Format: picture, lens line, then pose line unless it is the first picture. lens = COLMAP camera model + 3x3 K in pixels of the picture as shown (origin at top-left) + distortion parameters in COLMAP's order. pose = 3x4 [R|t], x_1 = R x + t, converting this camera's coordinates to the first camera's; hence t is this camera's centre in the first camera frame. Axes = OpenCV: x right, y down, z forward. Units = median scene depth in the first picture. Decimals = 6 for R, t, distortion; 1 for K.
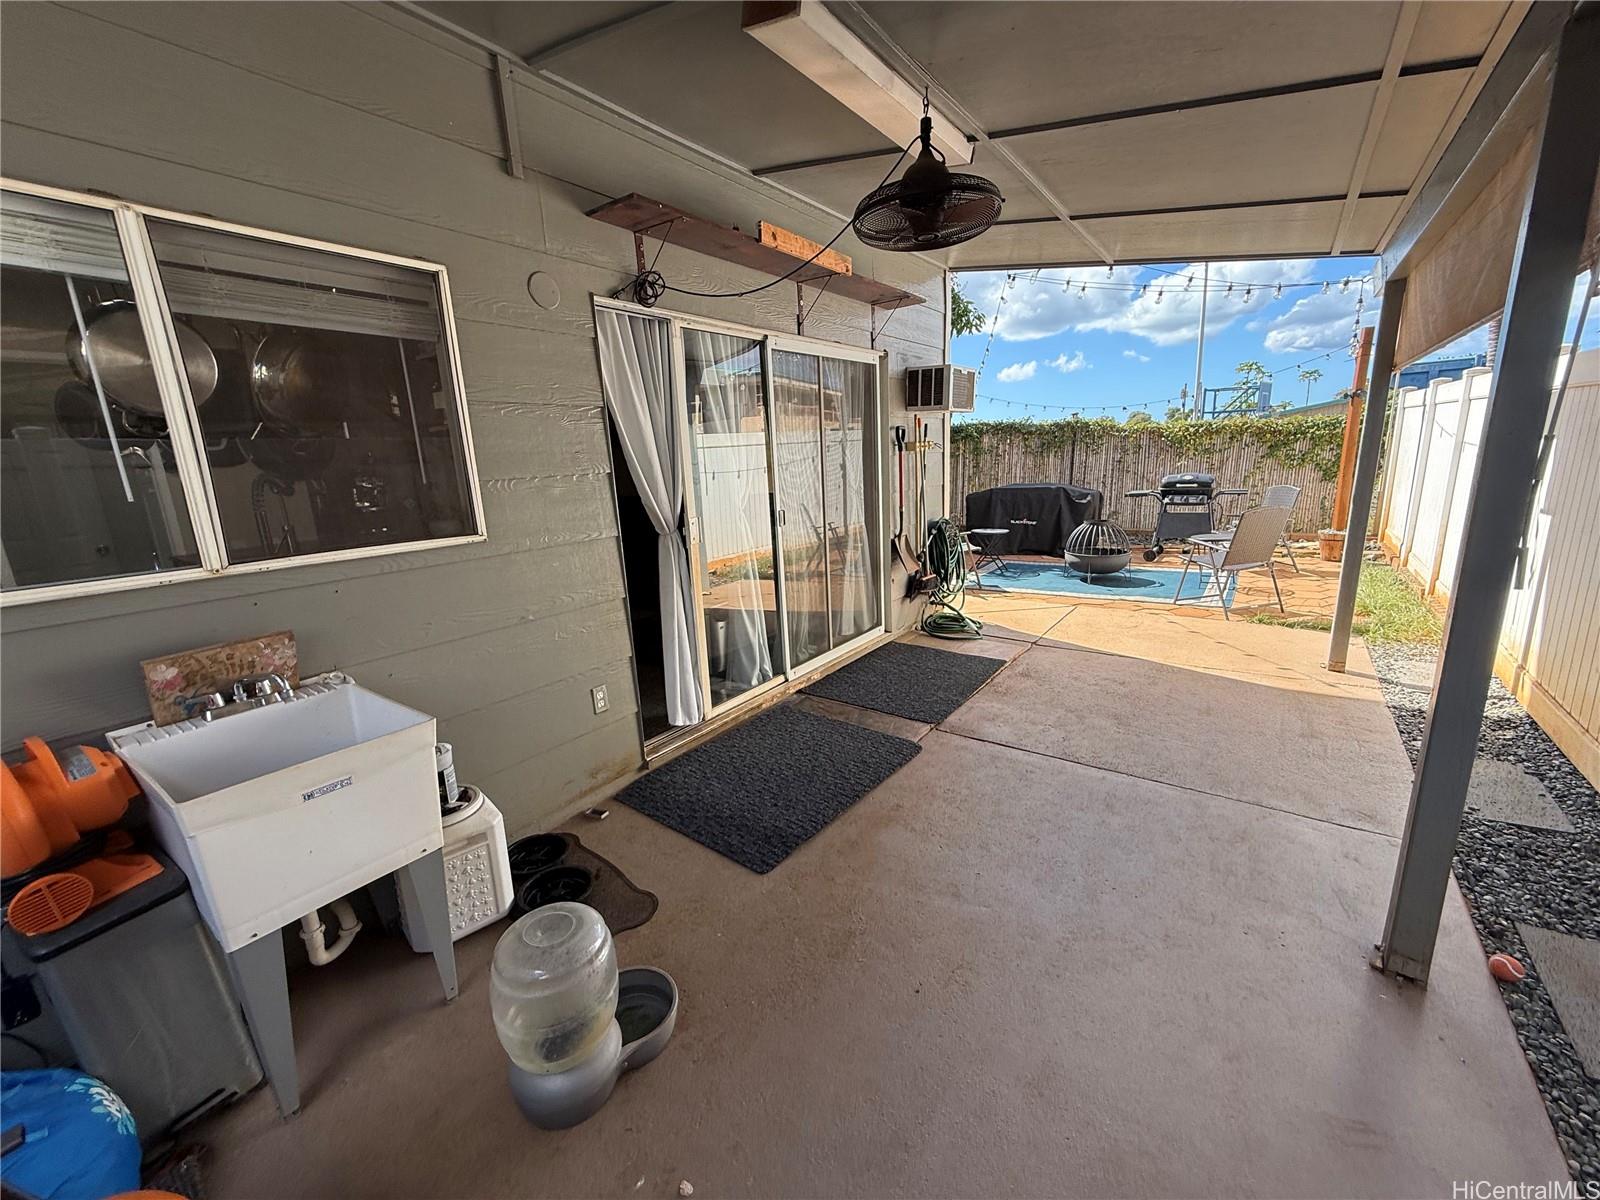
lens RADIAL K [[637.6, 0, 796.0], [0, 637.6, 597.7], [0, 0, 1]] dist [0.001621, -0.000129]
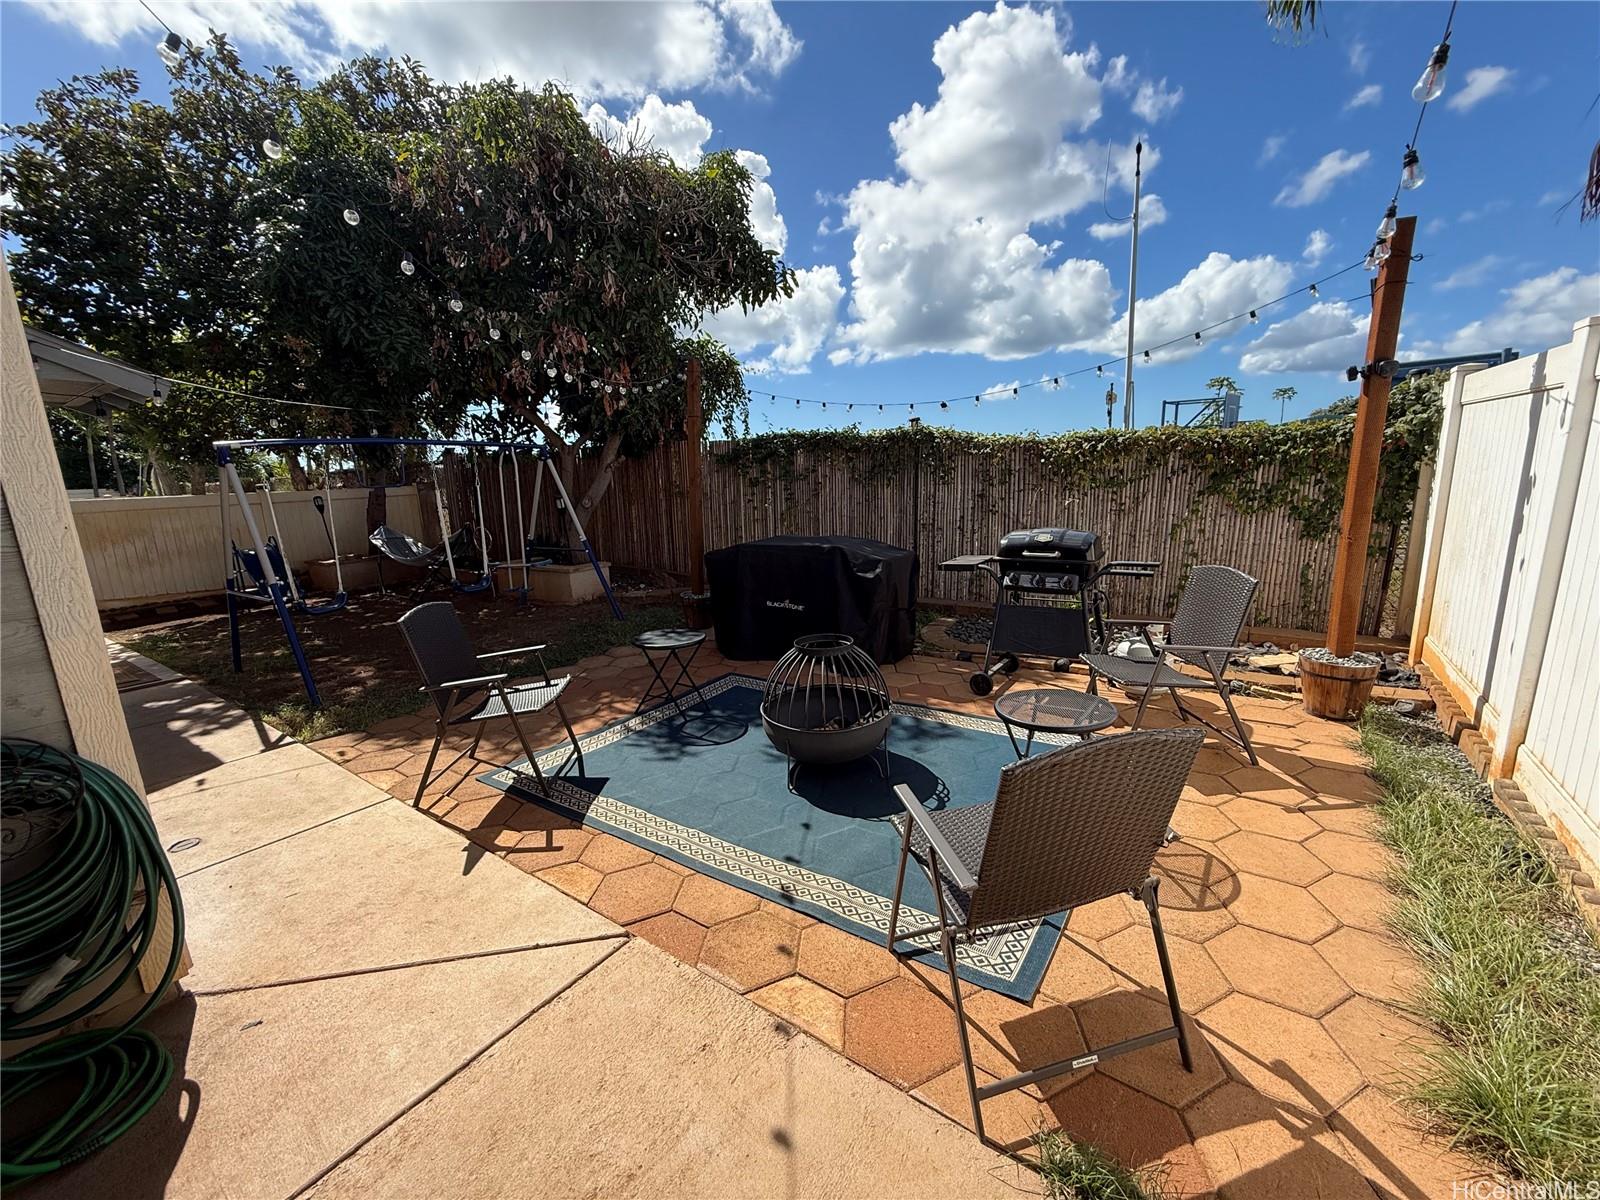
lens RADIAL K [[637.6, 0, 802.7], [0, 637.6, 601.5], [0, 0, 1]] dist [0.001621, -0.000129]
pose [[0.999549, 0.001545, 0.029994, 0.302627], [-0.000982, 0.999823, -0.018767, -0.095187], [-0.030017, 0.018729, 0.999374, 0.372710]]
